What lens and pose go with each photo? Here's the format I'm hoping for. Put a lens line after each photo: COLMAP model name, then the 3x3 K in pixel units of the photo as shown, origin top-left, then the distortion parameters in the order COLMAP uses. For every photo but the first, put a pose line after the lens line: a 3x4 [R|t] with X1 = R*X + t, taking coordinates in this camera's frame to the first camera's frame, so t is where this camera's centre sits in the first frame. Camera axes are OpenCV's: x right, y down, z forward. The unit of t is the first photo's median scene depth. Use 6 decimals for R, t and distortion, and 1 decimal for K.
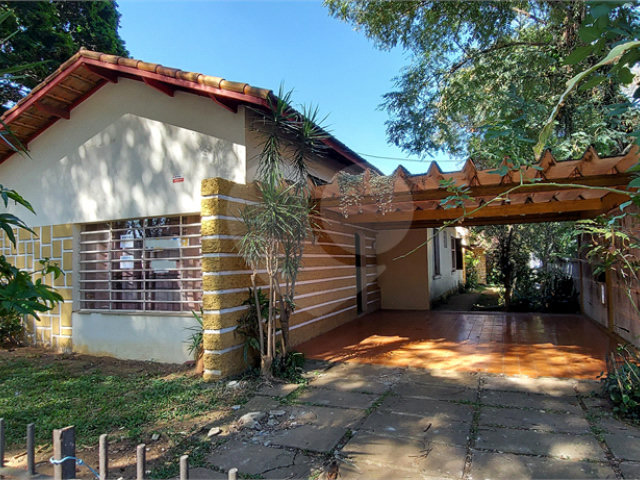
lens RADIAL K [[428.3, 0, 320.1], [0, 428.3, 237.1], [0, 0, 1]] dist [-0.012698, -0.001980]
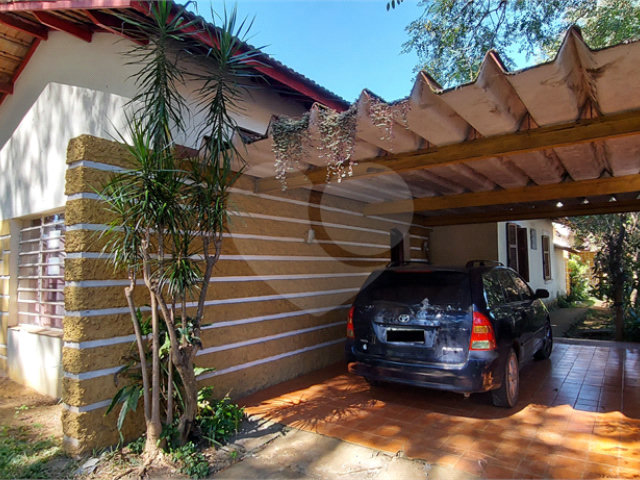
lens RADIAL K [[428.3, 0, 320.0], [0, 428.3, 244.8], [0, 0, 1]] dist [-0.012698, -0.001980]
pose [[0.975062, -0.006778, -0.221828, 0.188221], [0.007991, 0.999958, 0.004574, 0.019317], [0.221787, -0.006233, 0.975075, 0.346813]]
